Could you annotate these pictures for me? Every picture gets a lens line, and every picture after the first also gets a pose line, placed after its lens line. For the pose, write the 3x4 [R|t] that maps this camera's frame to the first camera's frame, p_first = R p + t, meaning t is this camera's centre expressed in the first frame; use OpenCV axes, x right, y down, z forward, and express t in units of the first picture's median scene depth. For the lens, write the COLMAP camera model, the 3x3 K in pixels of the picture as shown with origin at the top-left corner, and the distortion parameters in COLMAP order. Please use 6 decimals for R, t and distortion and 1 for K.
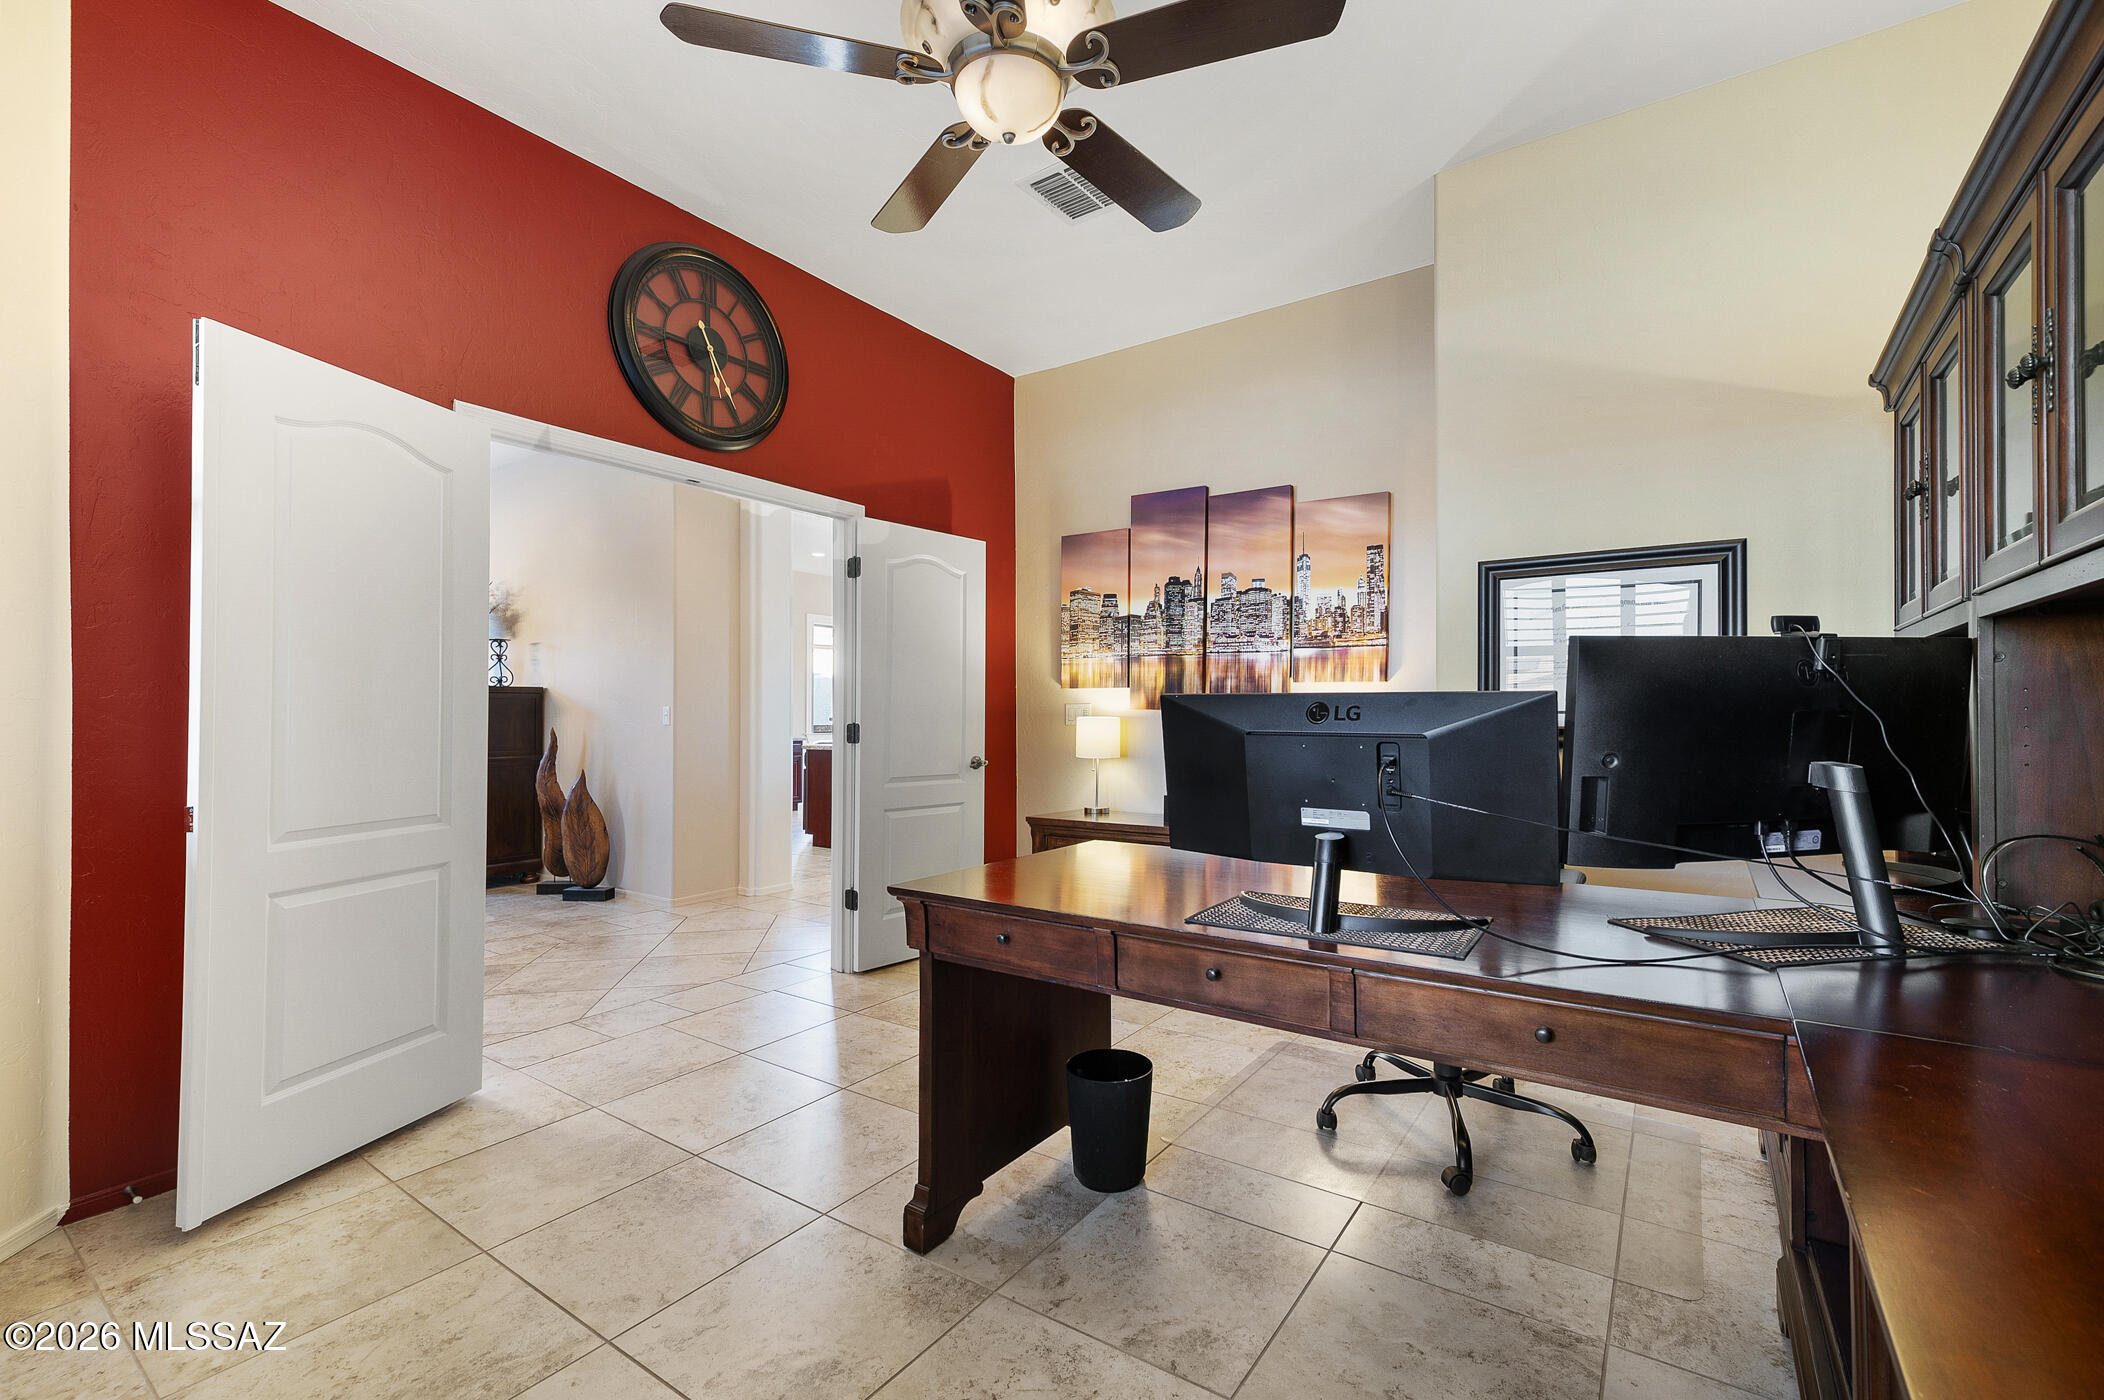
lens RADIAL K [[867.7, 0, 1054.9], [0, 867.7, 709.3], [0, 0, 1]] dist [-0.008834, -0.000606]
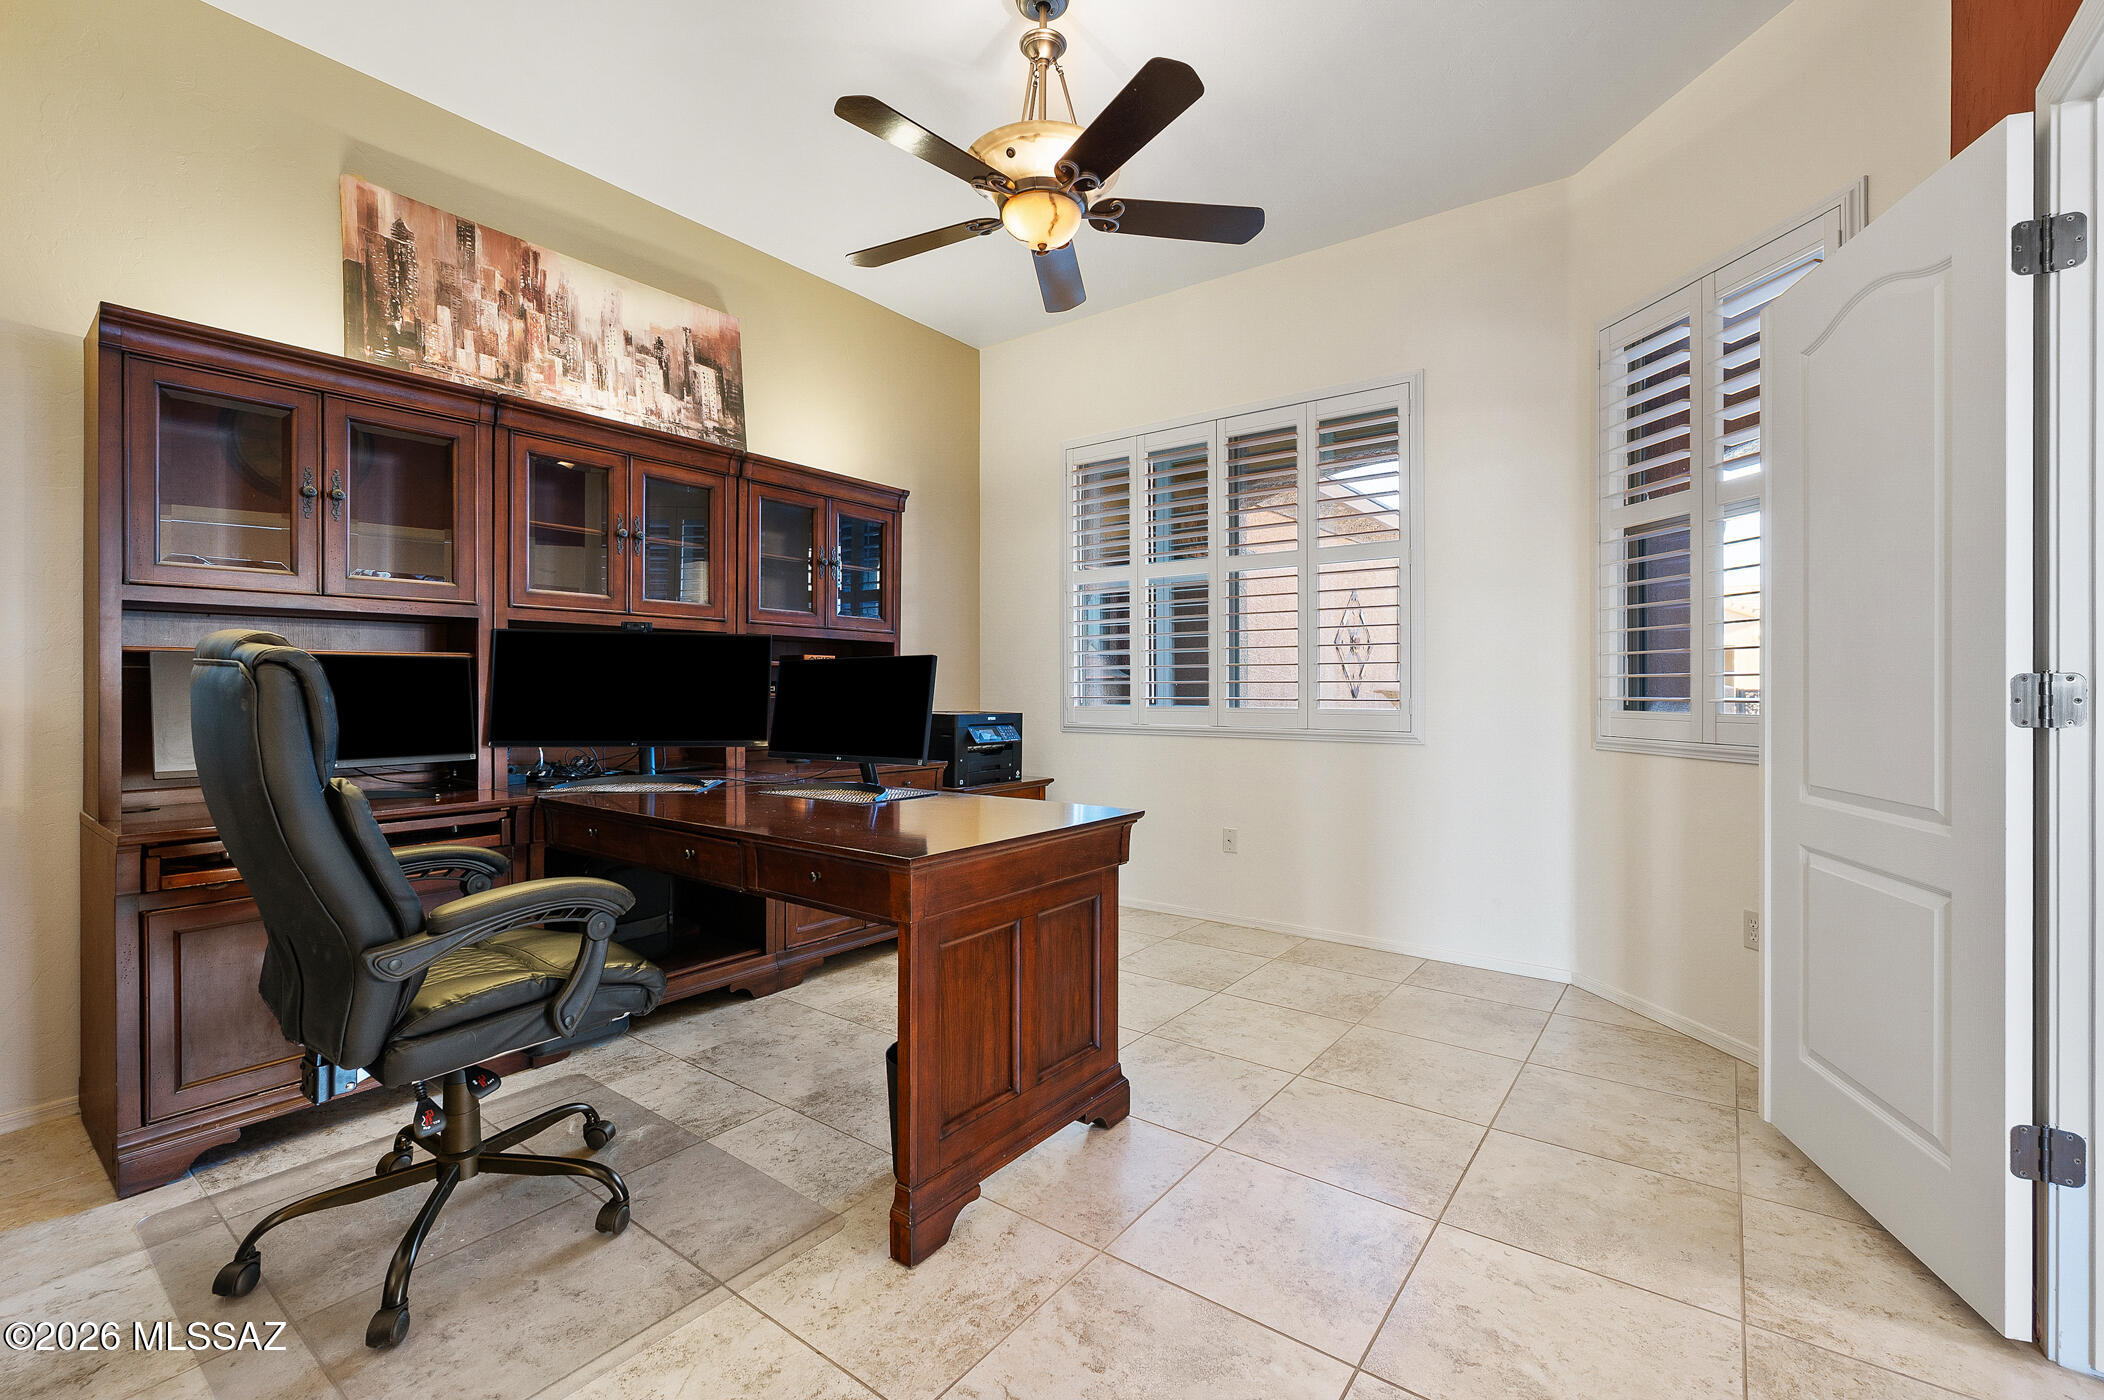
lens RADIAL K [[867.7, 0, 1045.4], [0, 867.7, 696.2], [0, 0, 1]] dist [-0.008834, -0.000606]
pose [[-0.999022, 0.006552, 0.043730, -0.120764], [0.006457, 0.999976, -0.002307, 0.044484], [-0.043744, -0.002022, -0.999041, 2.324789]]
